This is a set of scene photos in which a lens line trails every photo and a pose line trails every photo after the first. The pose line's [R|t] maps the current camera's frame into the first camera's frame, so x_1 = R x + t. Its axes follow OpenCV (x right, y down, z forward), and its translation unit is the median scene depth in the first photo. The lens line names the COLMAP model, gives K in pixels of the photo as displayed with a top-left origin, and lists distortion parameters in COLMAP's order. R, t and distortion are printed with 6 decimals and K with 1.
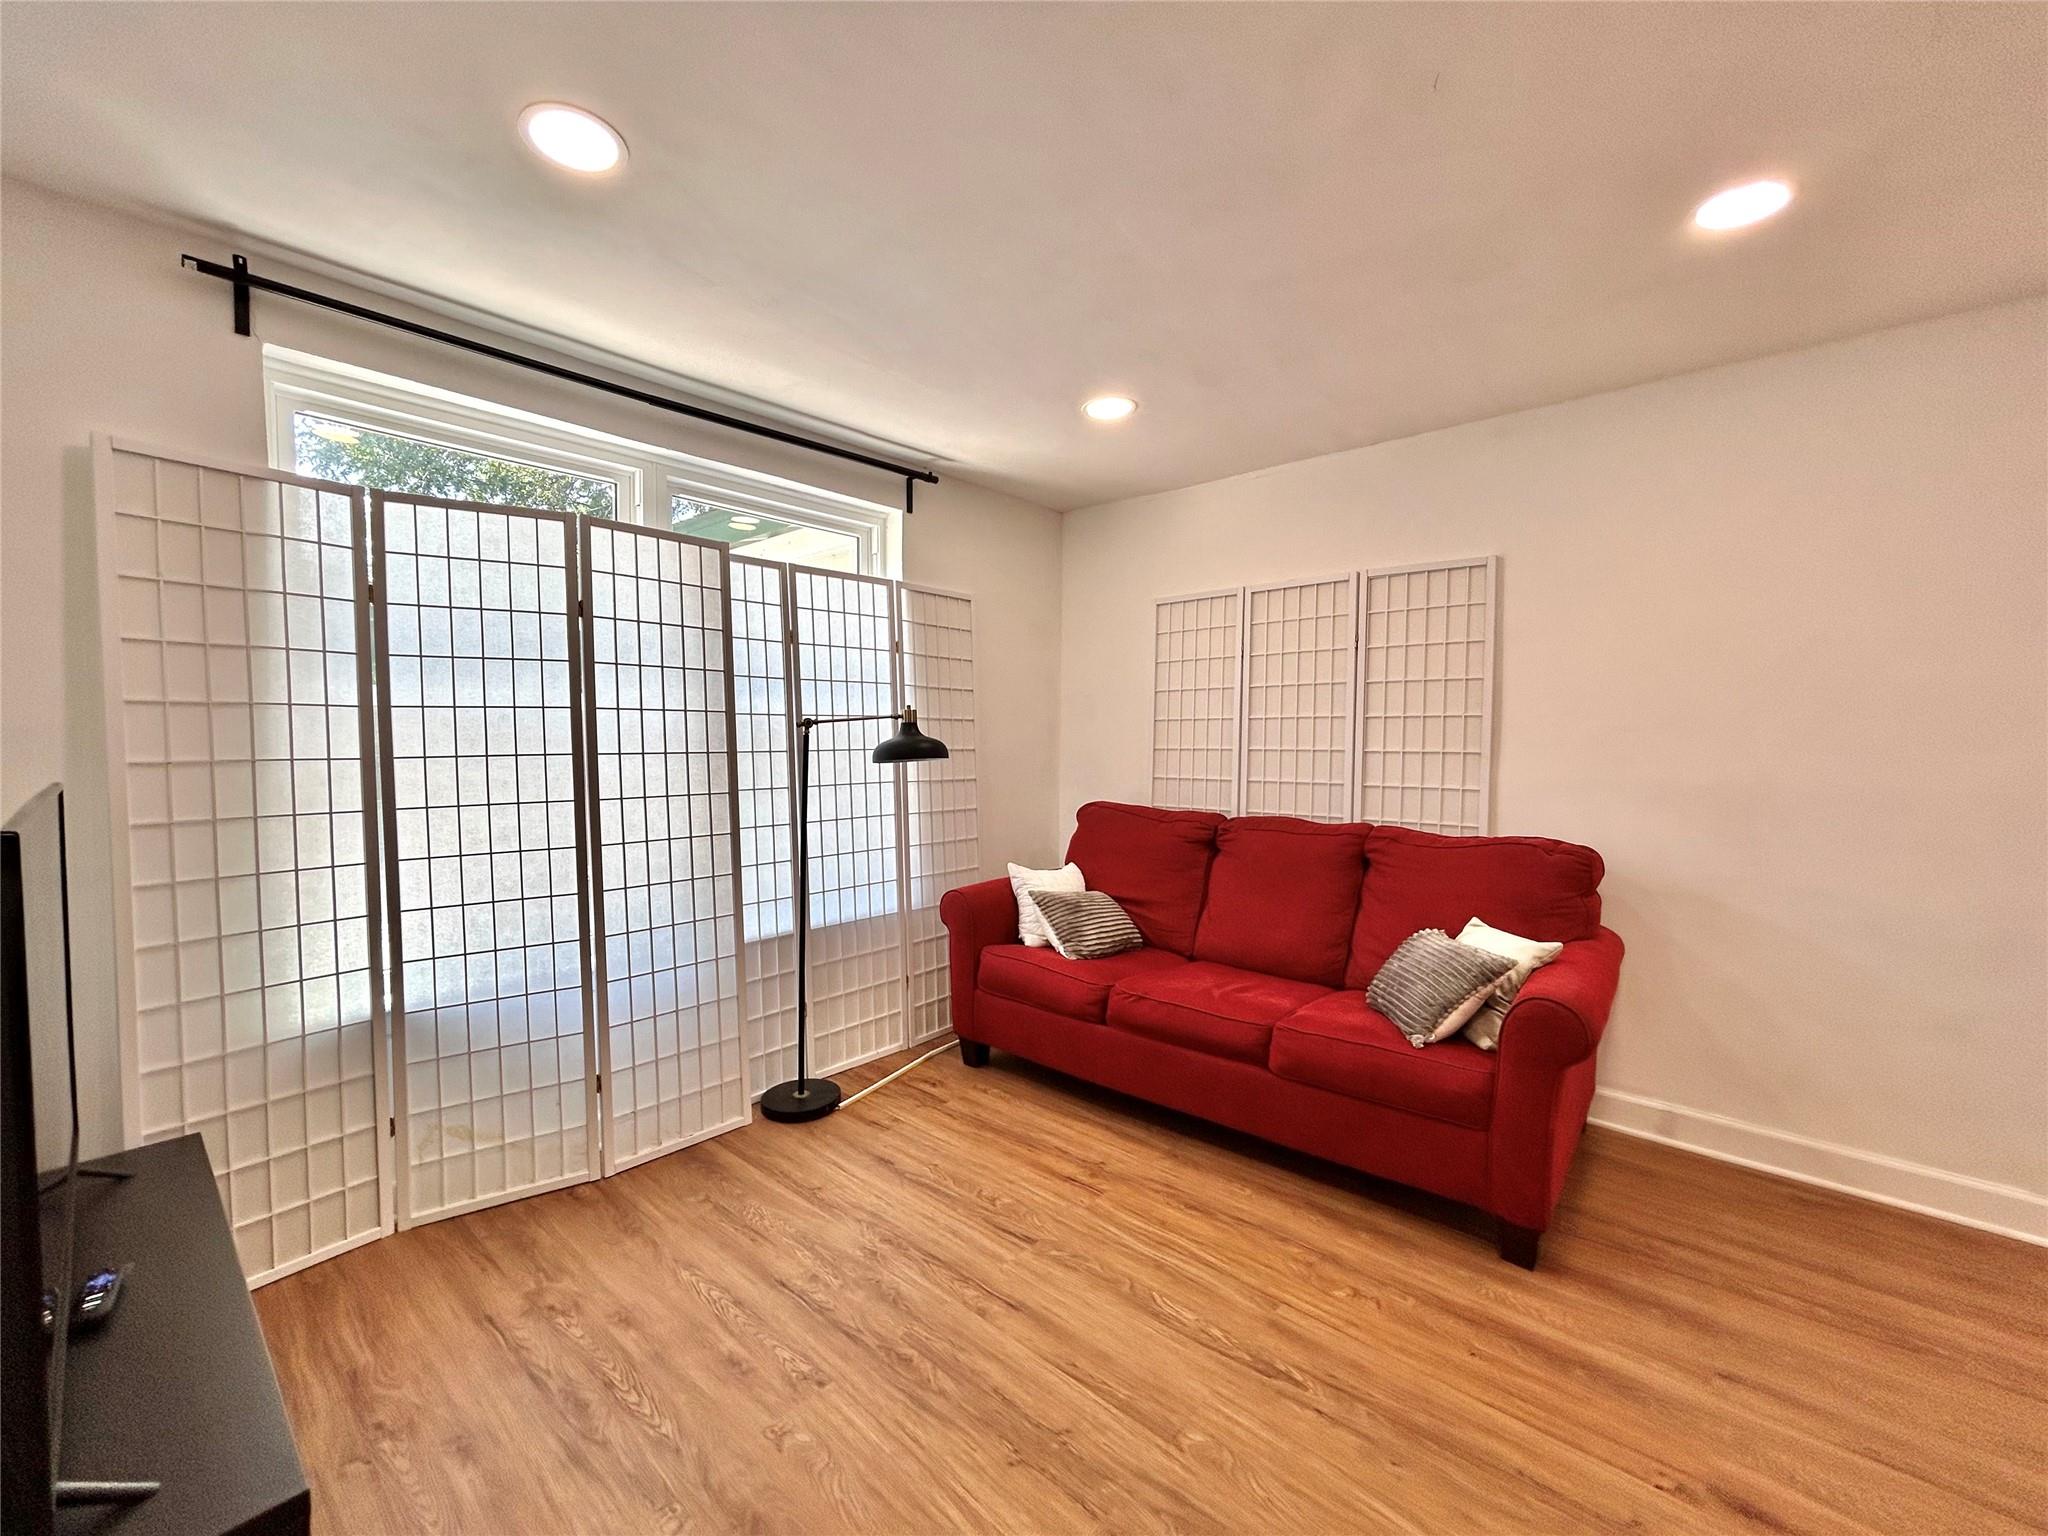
lens RADIAL K [[832.1, 0, 1024.0], [0, 832.1, 768.0], [0, 0, 1]] dist [-0.000309, 0.000878]
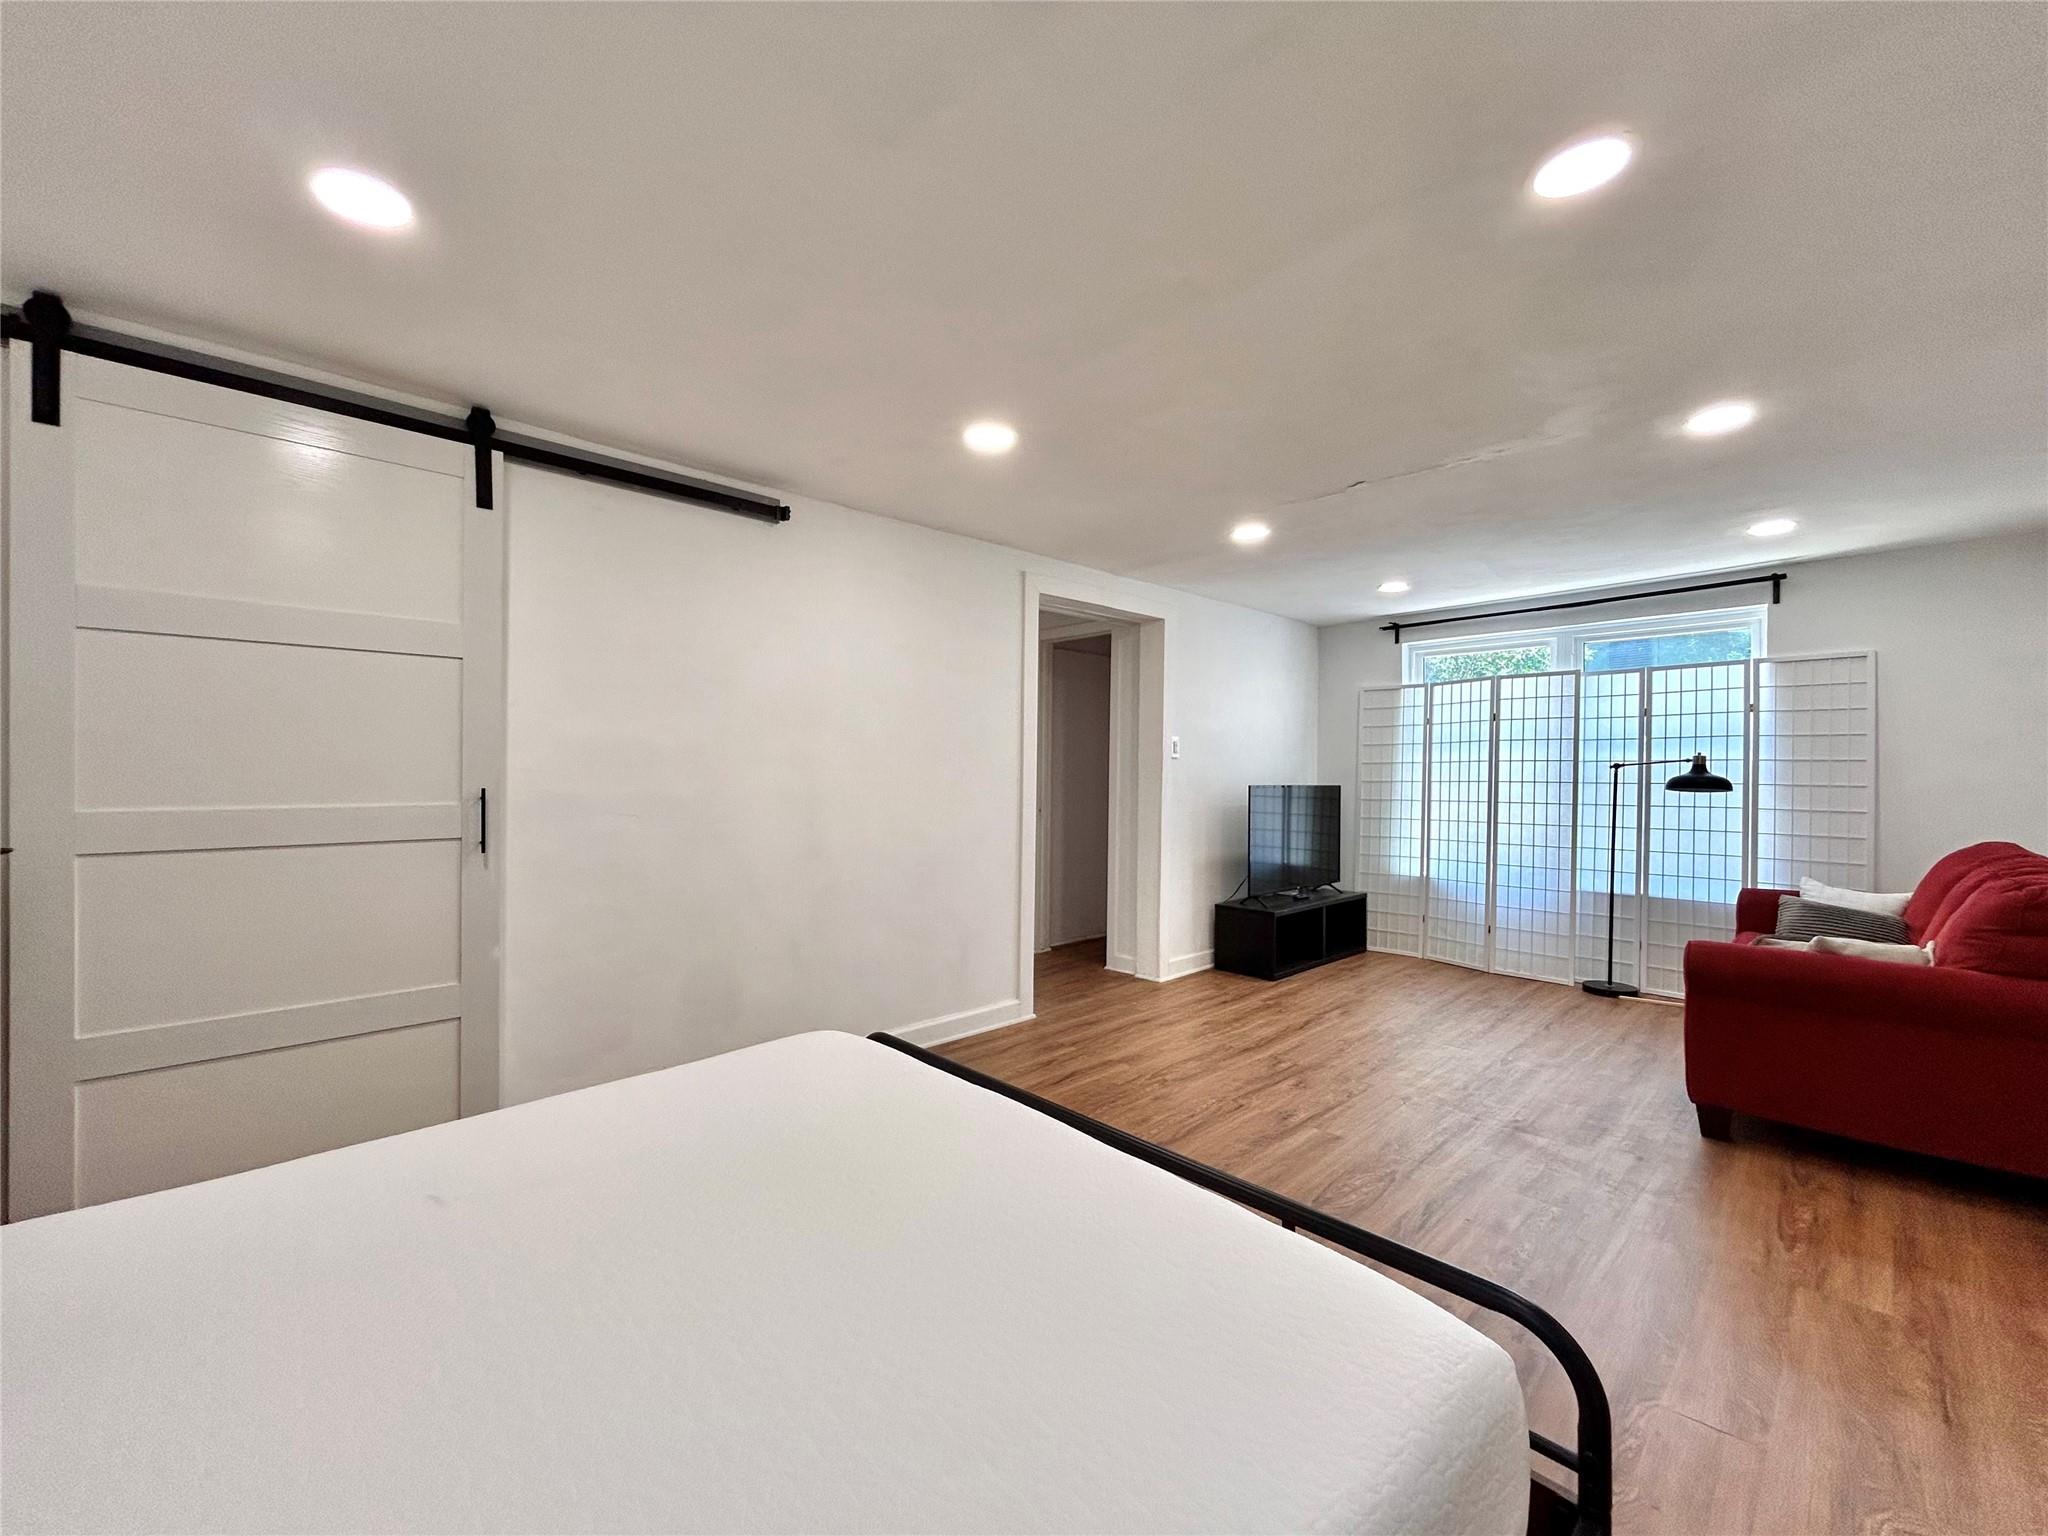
lens RADIAL K [[832.1, 0, 1024.0], [0, 832.1, 768.0], [0, 0, 1]] dist [-0.000309, 0.000878]
pose [[-0.083609, -0.013086, -0.996413, 1.736729], [-0.048580, 0.998778, -0.009041, 0.027525], [0.995314, 0.047650, -0.084142, -0.071372]]
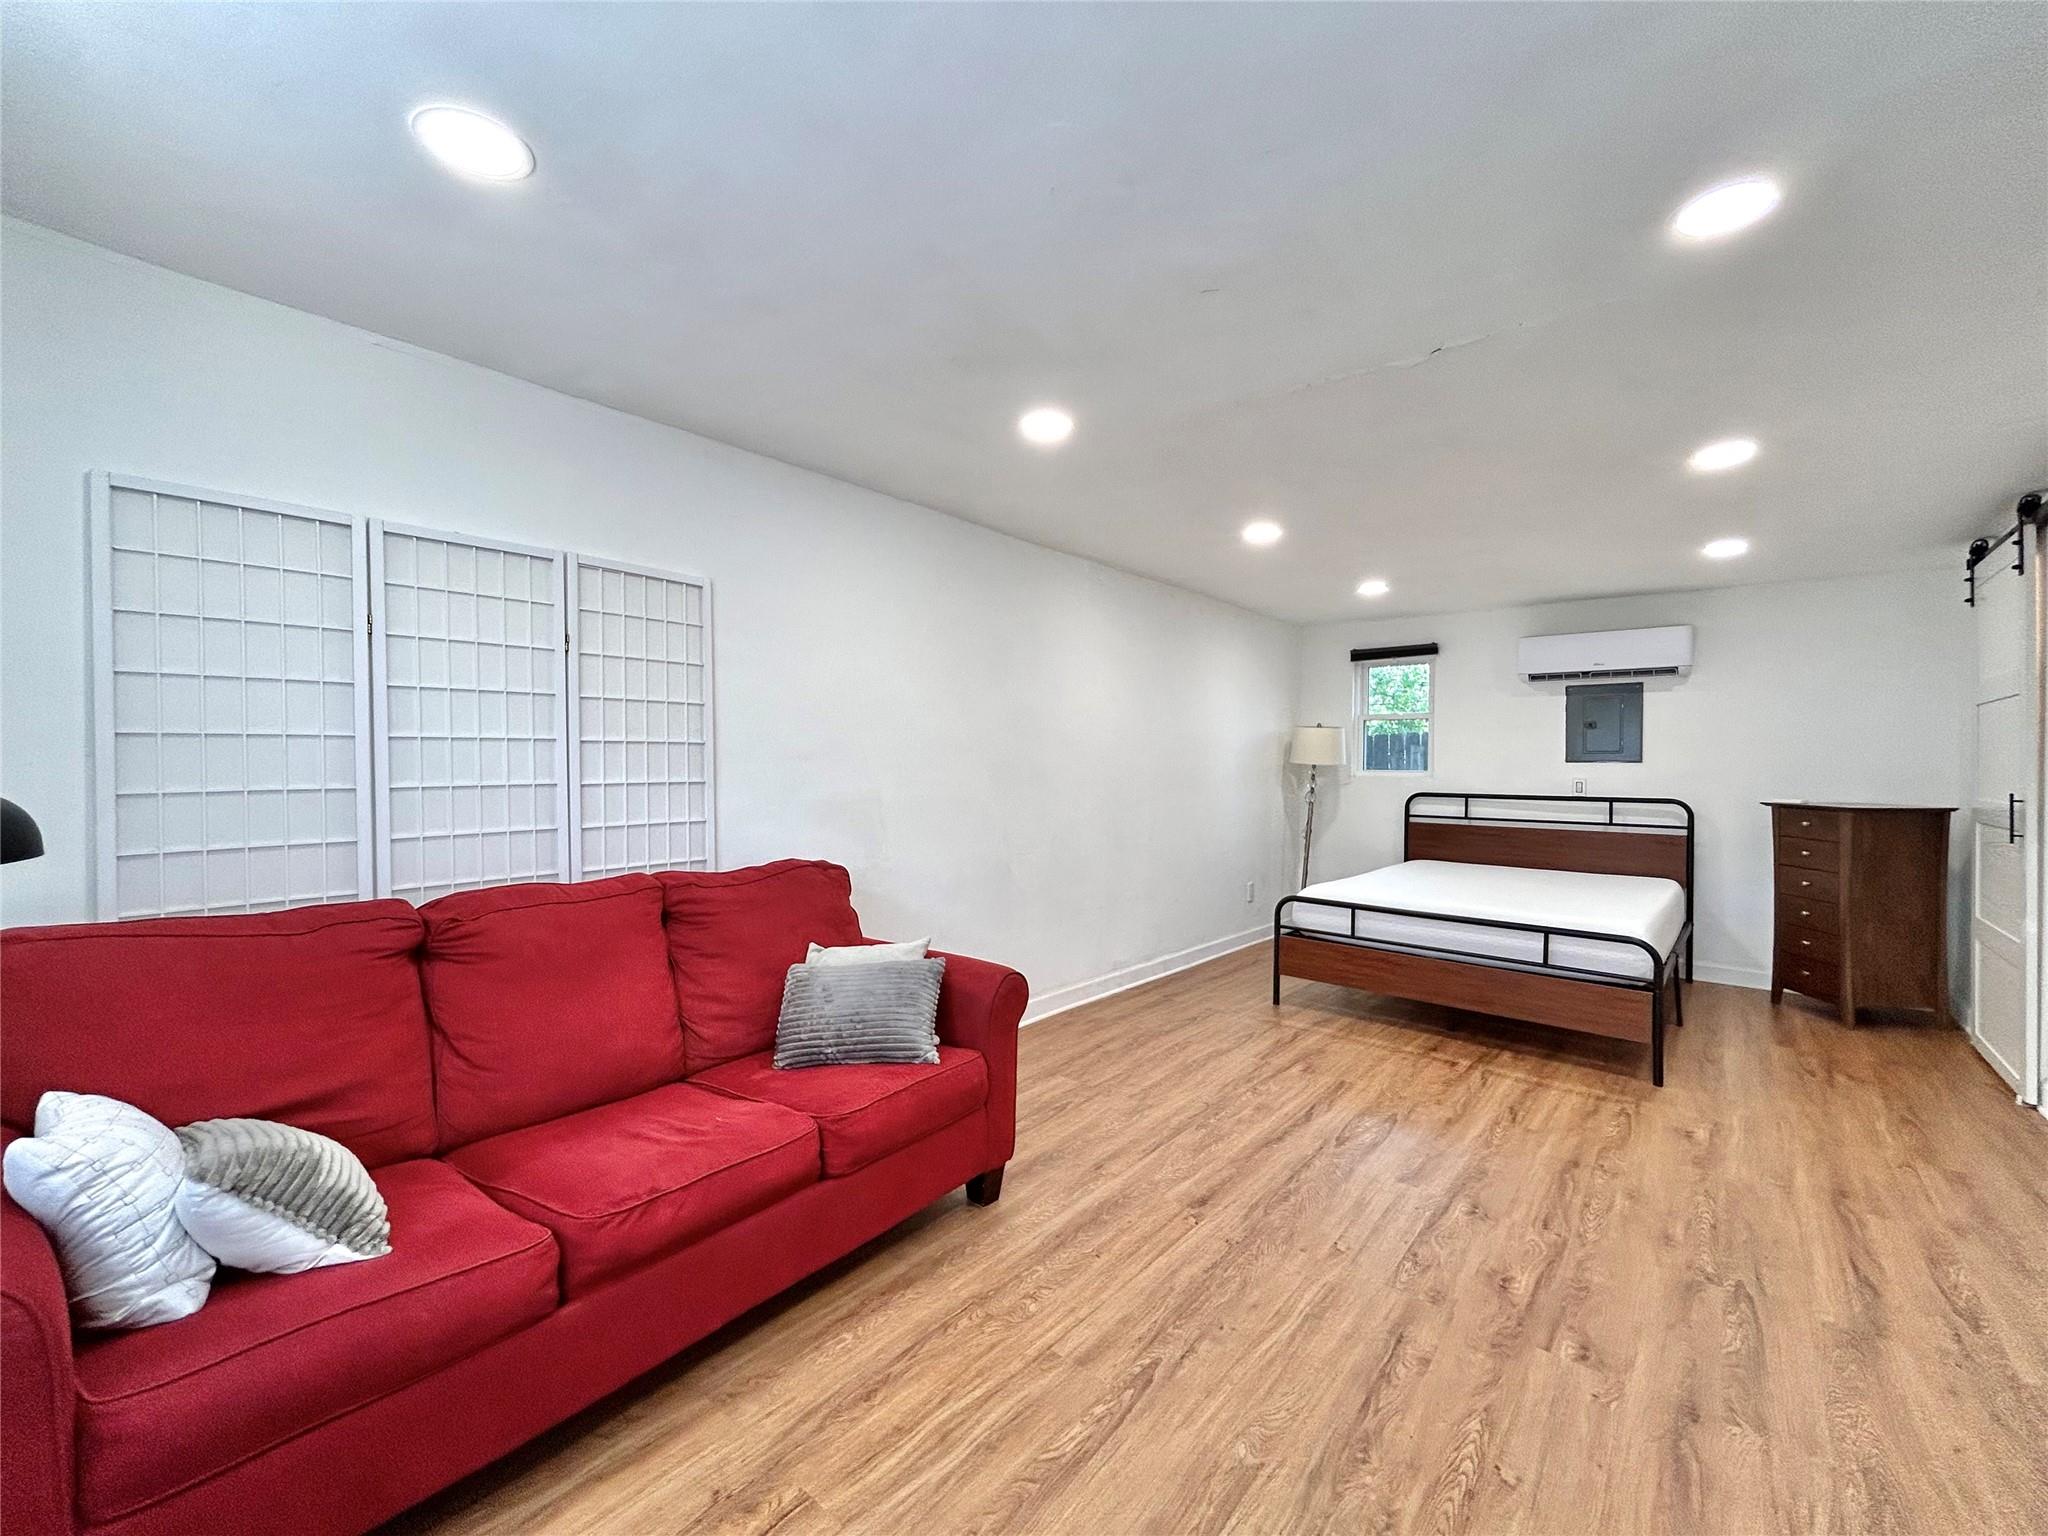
lens RADIAL K [[832.1, 0, 1024.0], [0, 832.1, 768.0], [0, 0, 1]] dist [-0.000309, 0.000878]
pose [[-0.026484, -0.010769, 0.999591, -0.494070], [0.035764, 0.999292, 0.011713, -0.037926], [-0.999009, 0.036059, -0.026080, 0.775585]]
